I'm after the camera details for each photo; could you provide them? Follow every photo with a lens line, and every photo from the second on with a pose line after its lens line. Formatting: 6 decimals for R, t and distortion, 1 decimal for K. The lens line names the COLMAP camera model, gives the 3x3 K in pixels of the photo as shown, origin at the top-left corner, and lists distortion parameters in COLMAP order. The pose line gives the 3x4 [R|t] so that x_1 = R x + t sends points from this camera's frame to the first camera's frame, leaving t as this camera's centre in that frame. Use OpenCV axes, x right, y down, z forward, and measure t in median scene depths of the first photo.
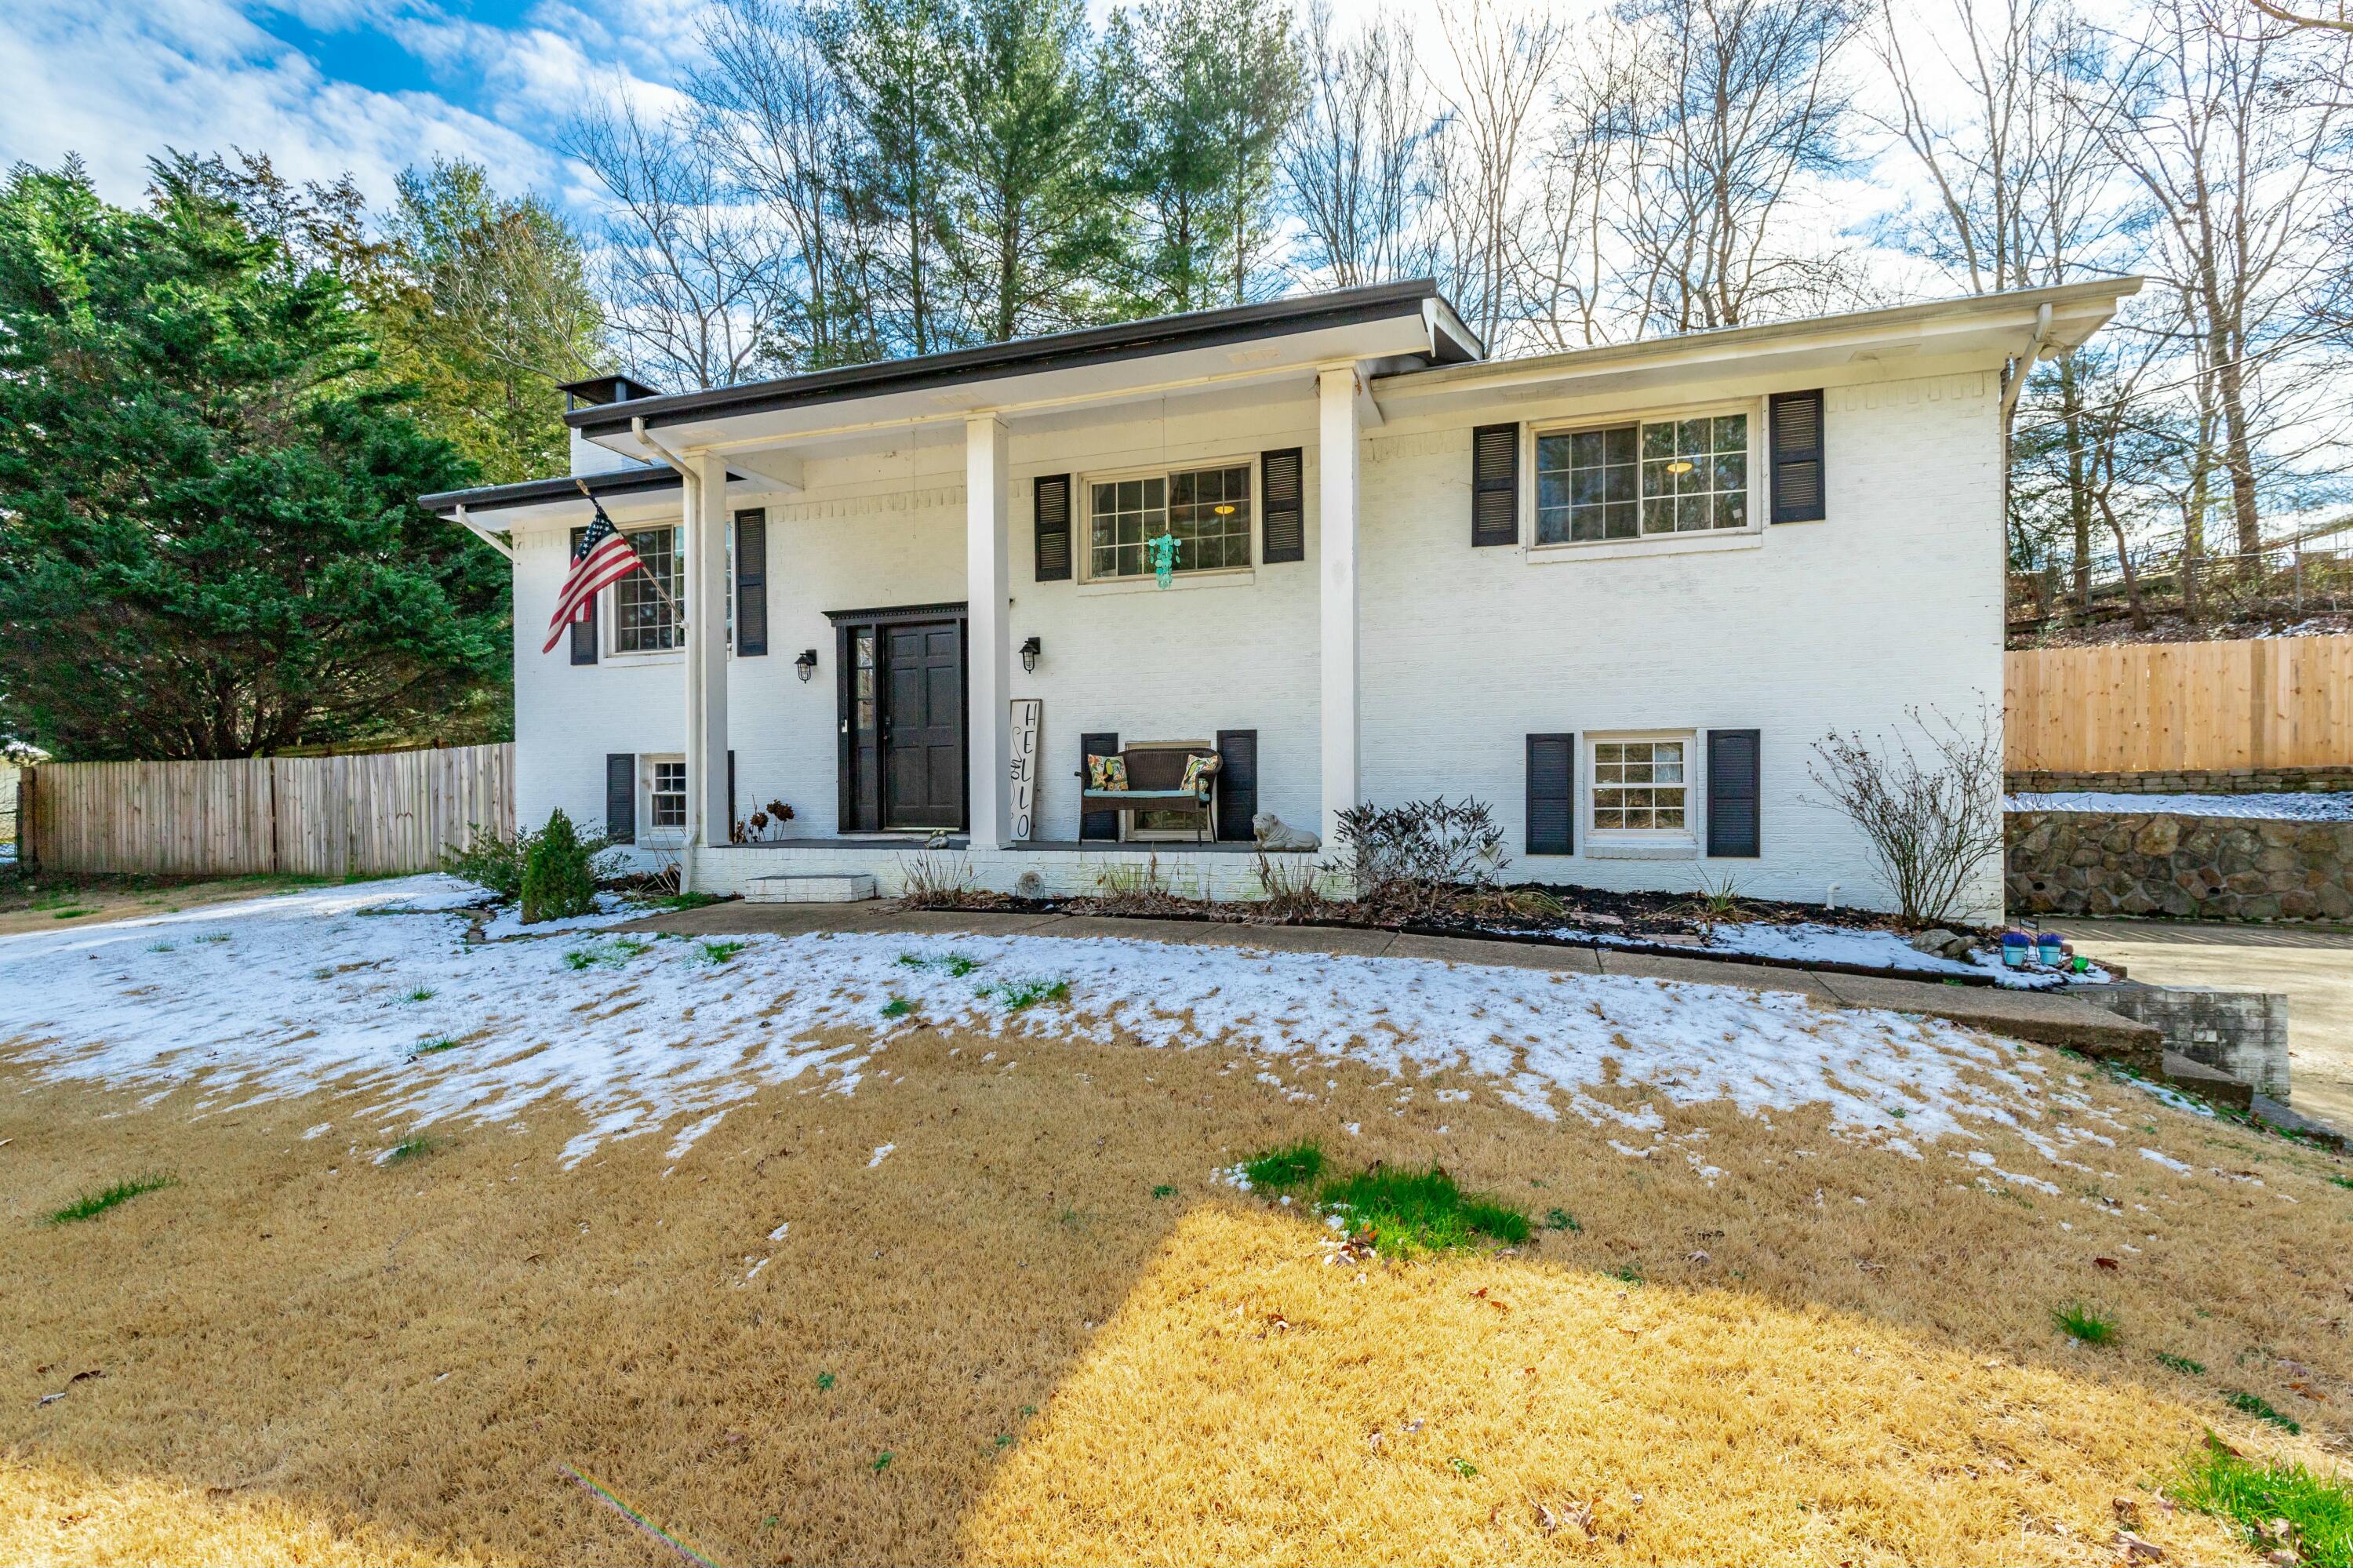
lens RADIAL K [[1067.1, 0, 1211.0], [0, 1067.1, 796.3], [0, 0, 1]] dist [0.004120, 0.000548]
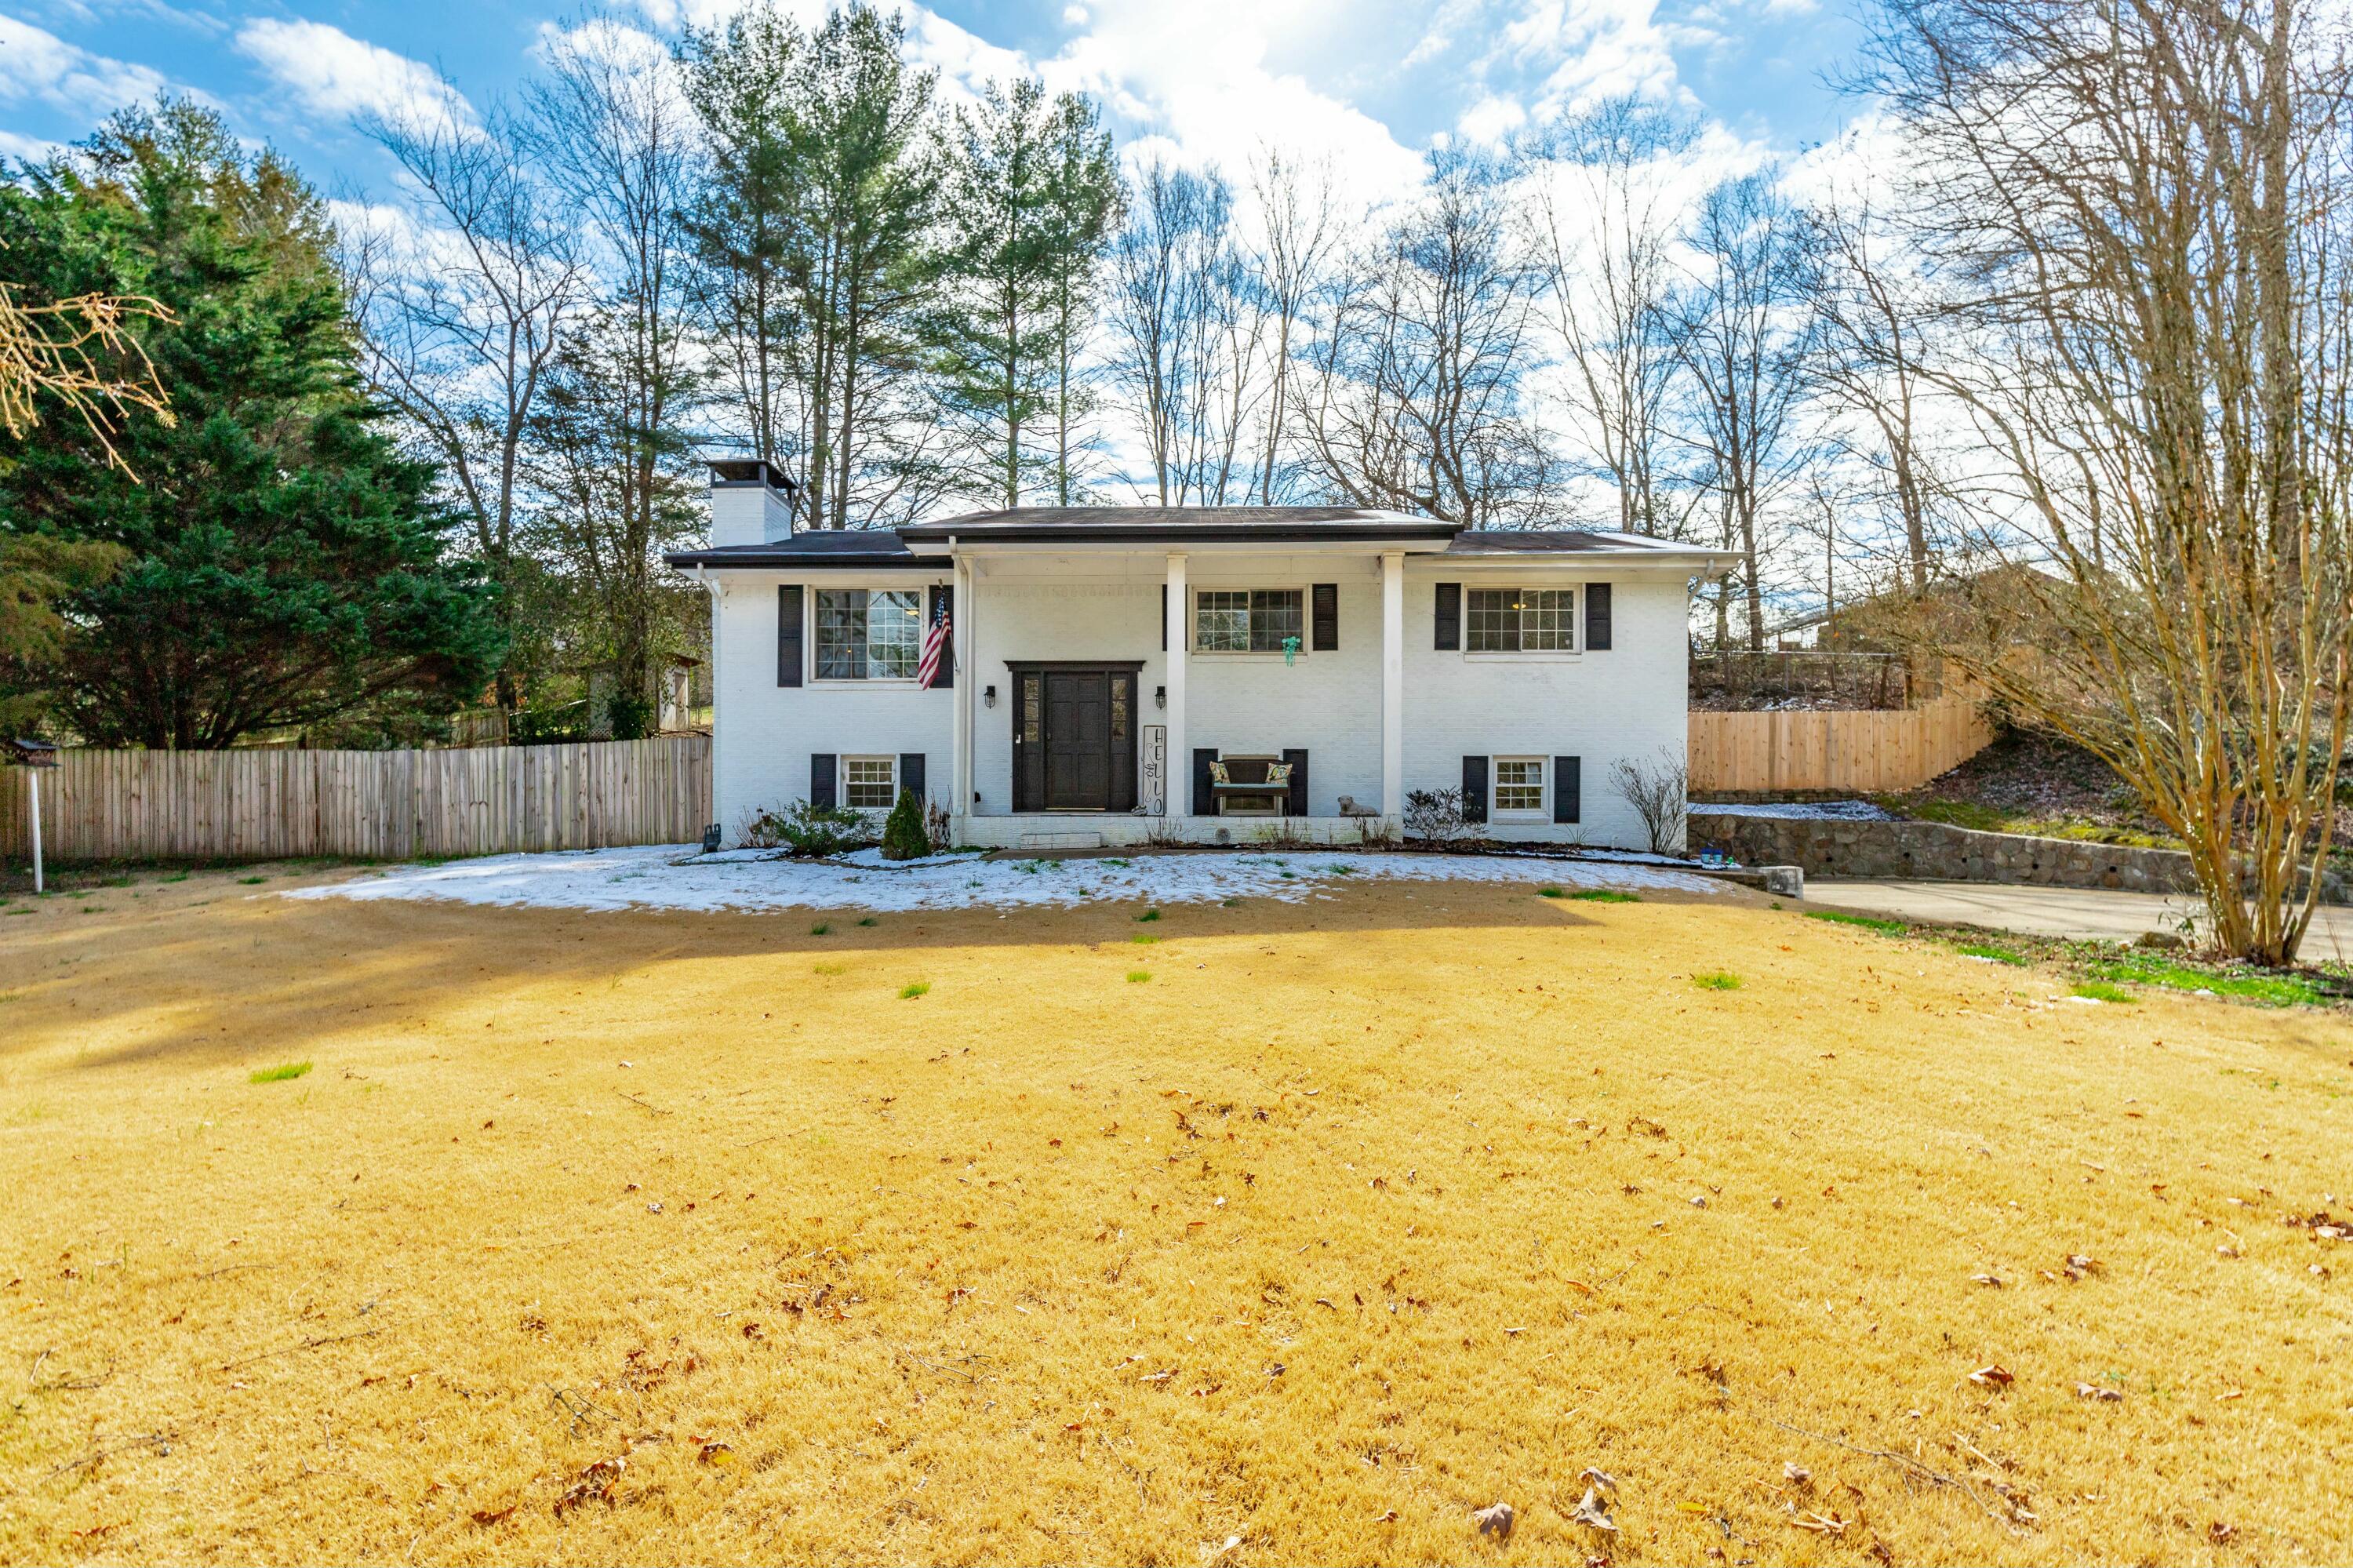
lens RADIAL K [[1110.9, 0, 1176.4], [0, 1110.9, 817.6], [0, 0, 1]] dist [0.000088, 0.000034]
pose [[0.955263, 0.009551, 0.295603, -0.636892], [-0.008358, 0.999951, -0.005300, 0.053347], [-0.295640, 0.002592, 0.955296, -0.573806]]
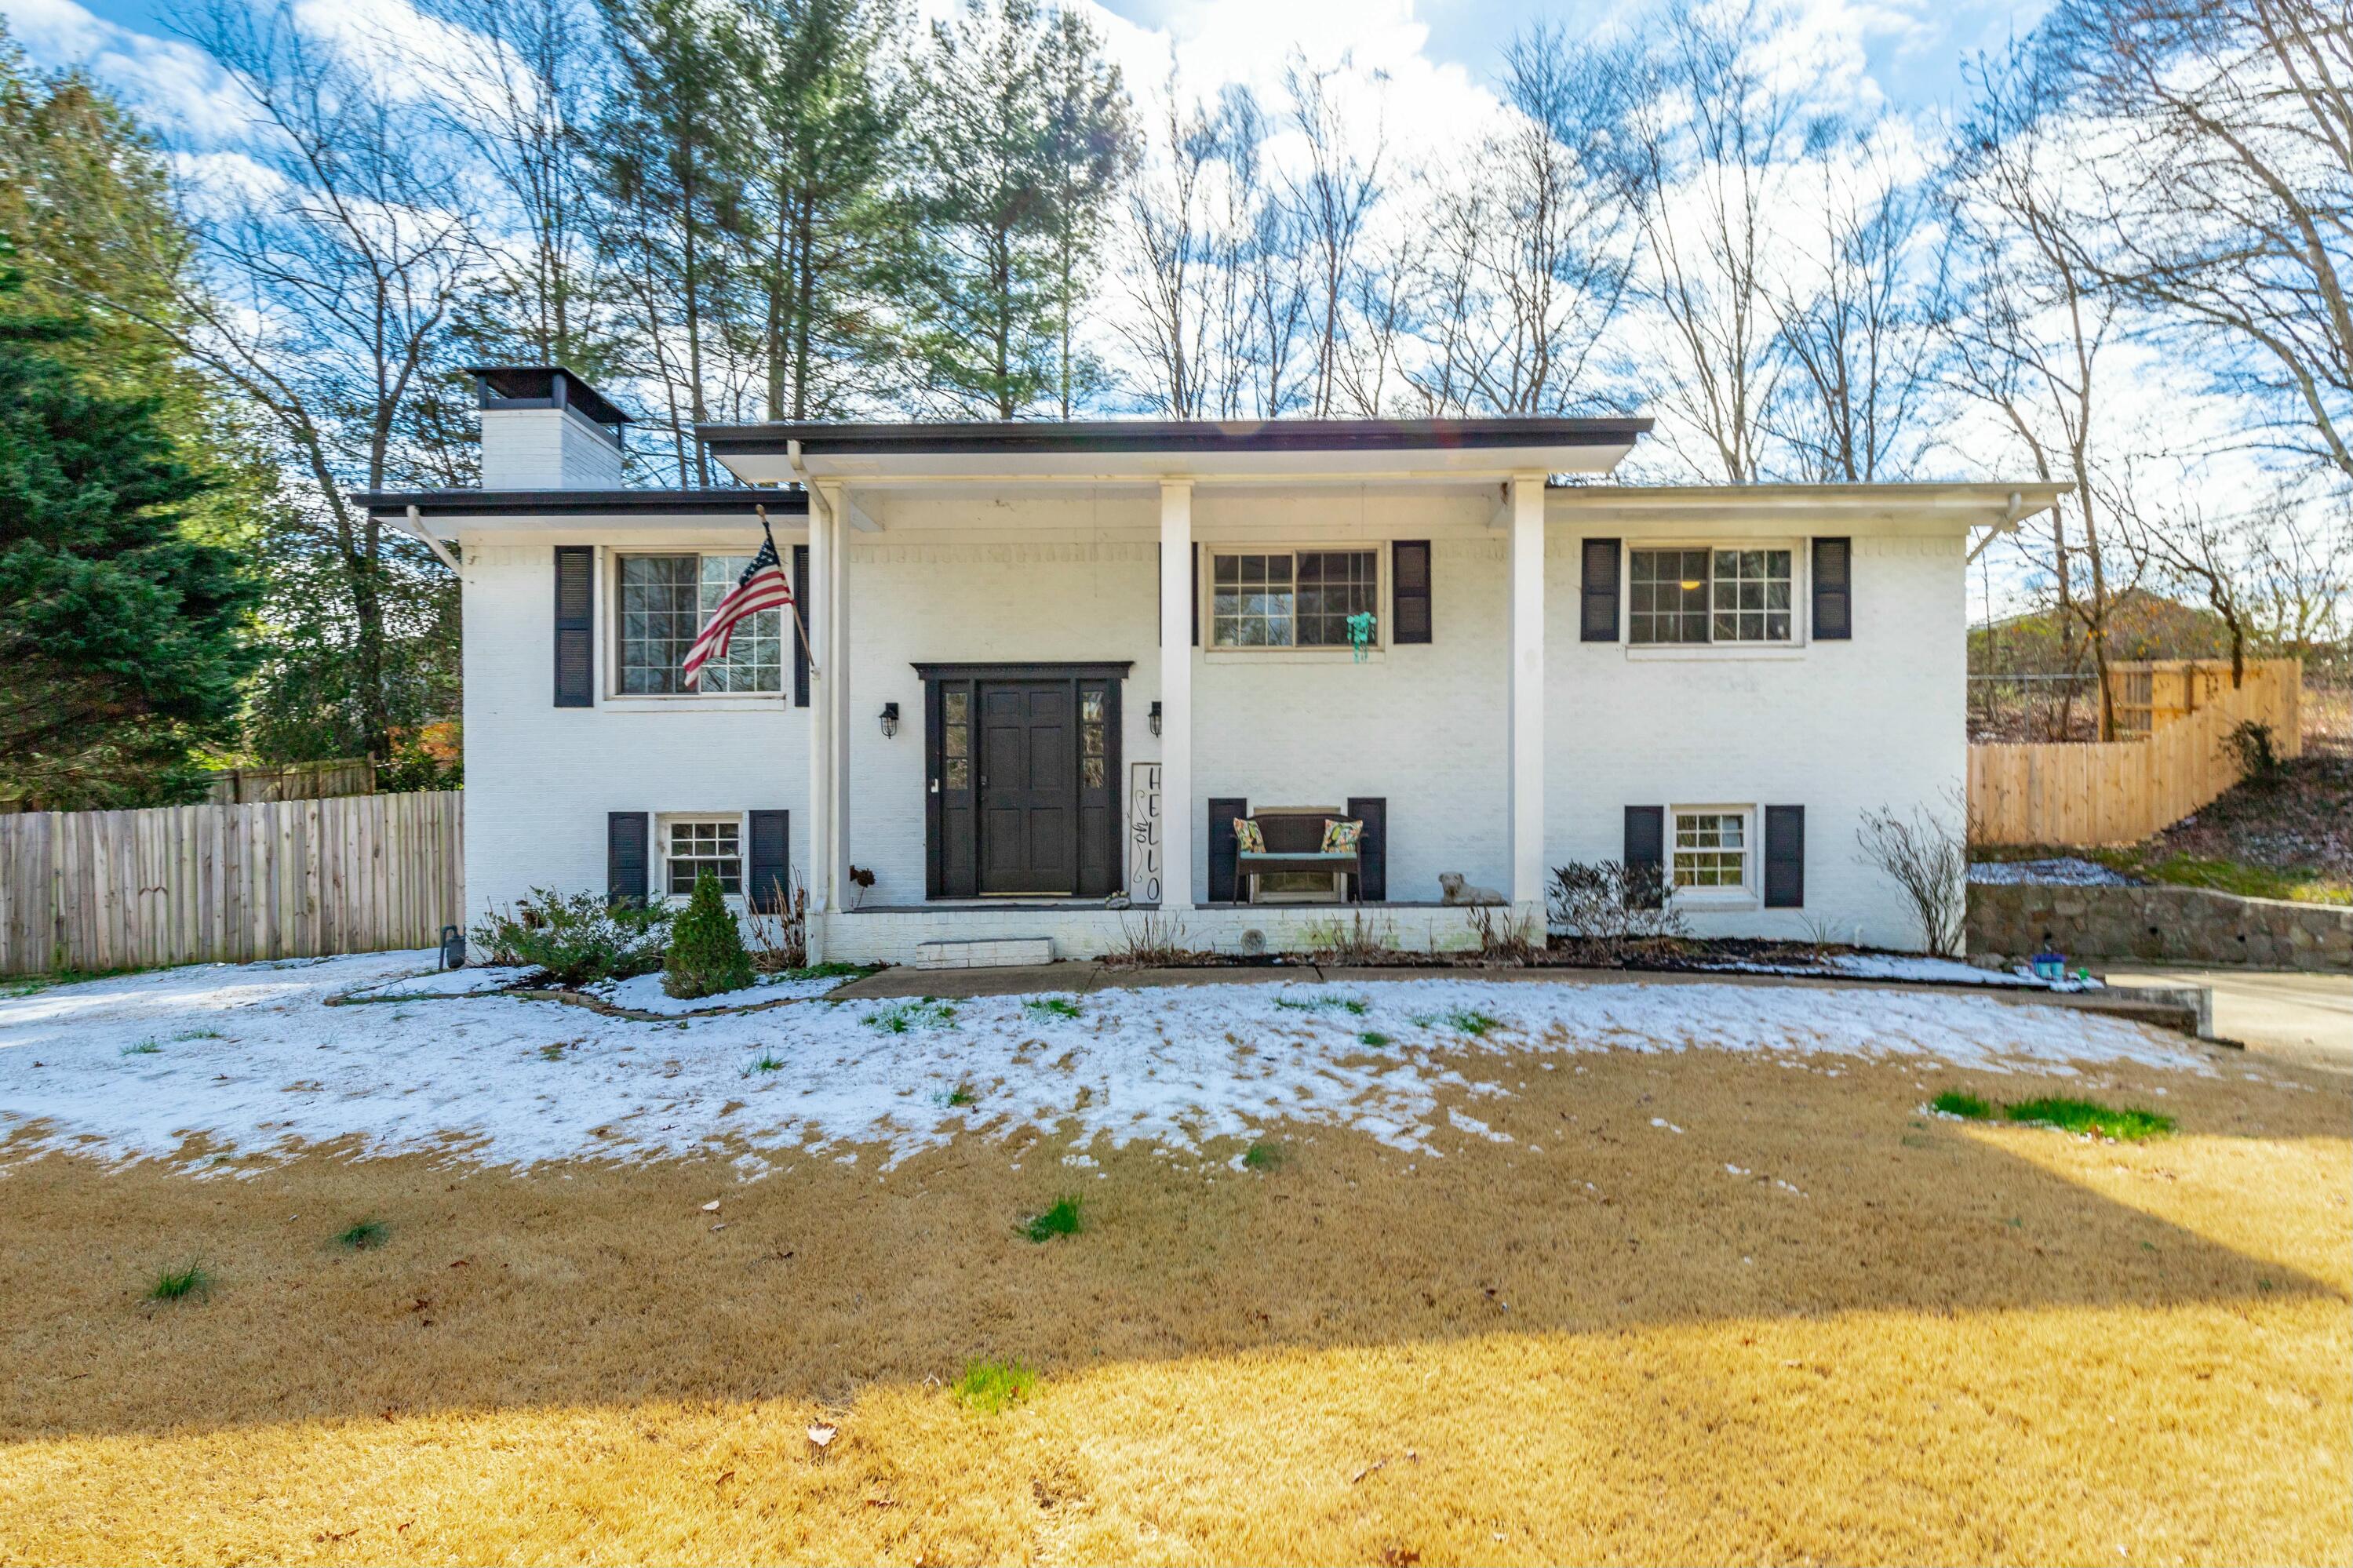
lens RADIAL K [[1117.5, 0, 1250.0], [0, 1117.5, 883.2], [0, 0, 1]] dist [0.004823, -0.000182]
pose [[0.947797, -0.003923, 0.318849, -0.428401], [0.002473, 0.999985, 0.004954, 0.017352], [-0.318864, -0.003907, 0.947793, -0.026325]]
